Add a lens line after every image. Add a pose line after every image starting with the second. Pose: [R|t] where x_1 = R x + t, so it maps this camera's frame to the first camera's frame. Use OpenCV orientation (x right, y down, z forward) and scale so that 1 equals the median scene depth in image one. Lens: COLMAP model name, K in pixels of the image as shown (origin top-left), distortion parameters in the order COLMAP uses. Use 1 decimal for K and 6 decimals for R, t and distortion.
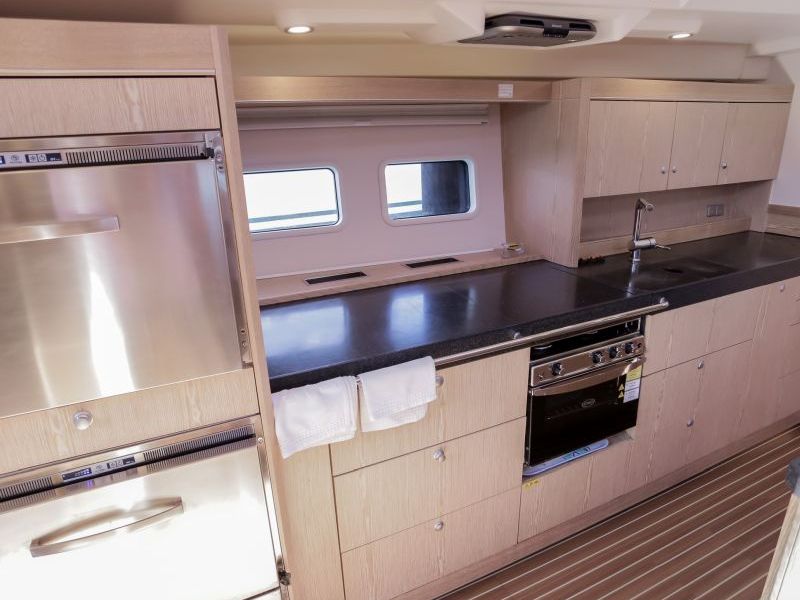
lens RADIAL K [[497.1, 0, 396.7], [0, 497.1, 298.4], [0, 0, 1]] dist [-0.065761, 0.021661]
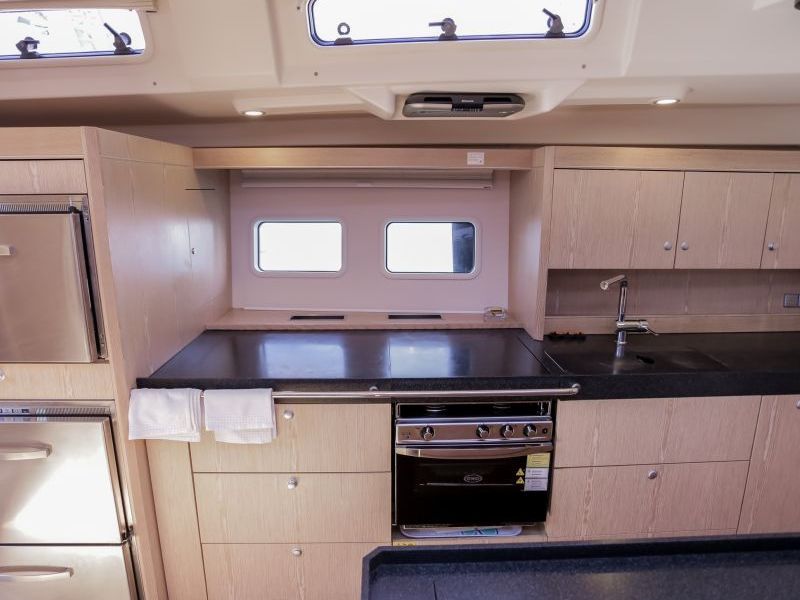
lens RADIAL K [[497.1, 0, 401.9], [0, 497.1, 297.5], [0, 0, 1]] dist [-0.065761, 0.021661]
pose [[0.917170, 0.118913, -0.380340, 0.575310], [-0.156056, 0.985388, -0.068239, -0.045926], [0.366668, 0.121941, 0.922326, 0.023499]]
